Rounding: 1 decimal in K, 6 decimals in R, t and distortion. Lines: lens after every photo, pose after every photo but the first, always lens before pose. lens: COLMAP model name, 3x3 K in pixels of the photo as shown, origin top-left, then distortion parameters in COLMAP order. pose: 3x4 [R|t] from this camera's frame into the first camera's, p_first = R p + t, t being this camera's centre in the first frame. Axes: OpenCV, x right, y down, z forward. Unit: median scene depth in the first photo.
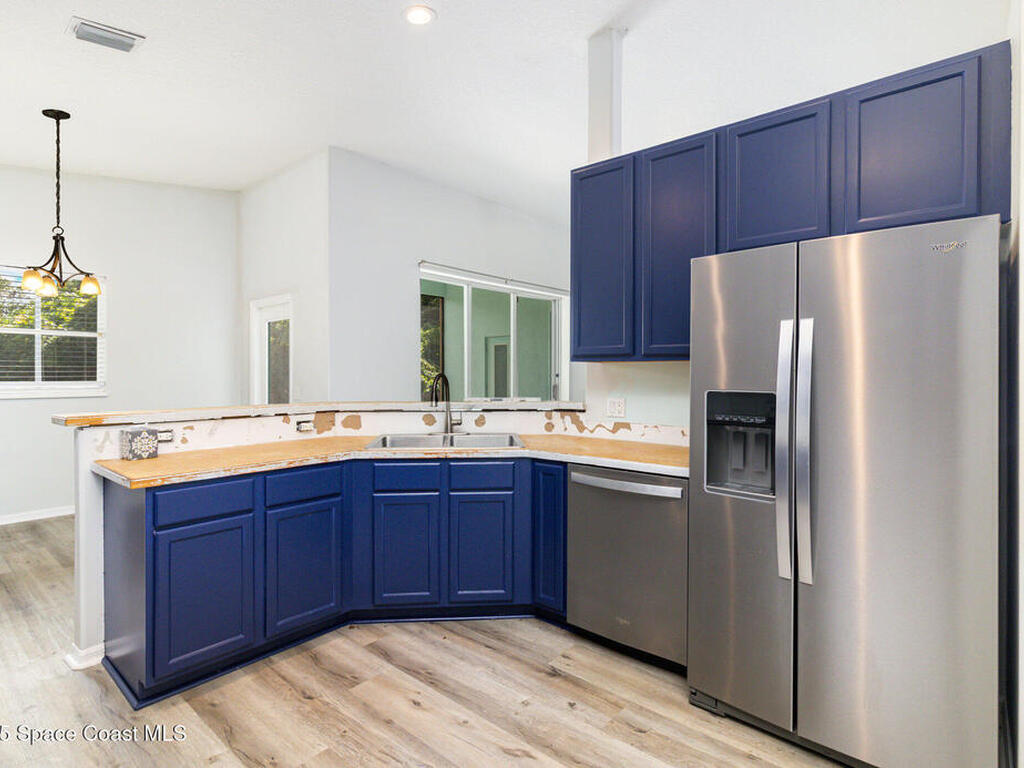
lens RADIAL K [[532.7, 0, 512.7], [0, 532.7, 374.2], [0, 0, 1]] dist [-0.001261, 0.000077]
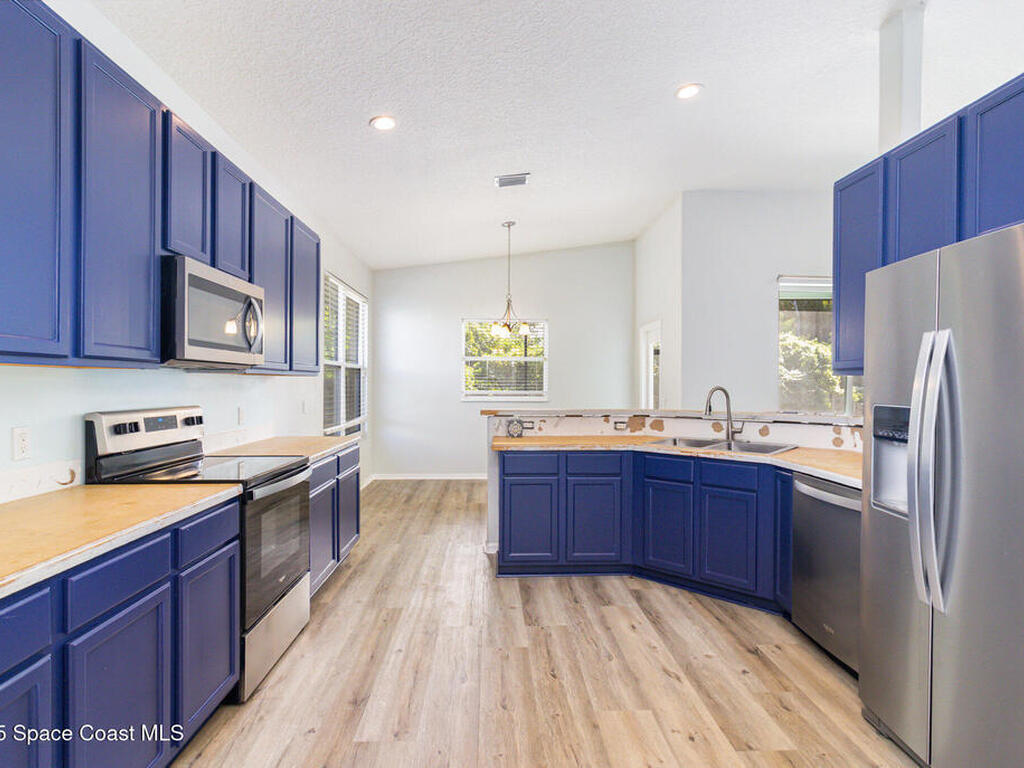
lens RADIAL K [[532.7, 0, 511.8], [0, 532.7, 387.6], [0, 0, 1]] dist [-0.001261, 0.000077]
pose [[0.682893, 0.005875, -0.730495, 0.499547], [-0.005504, 0.999981, 0.002897, -0.000470], [0.730498, 0.002042, 0.682912, -0.137058]]
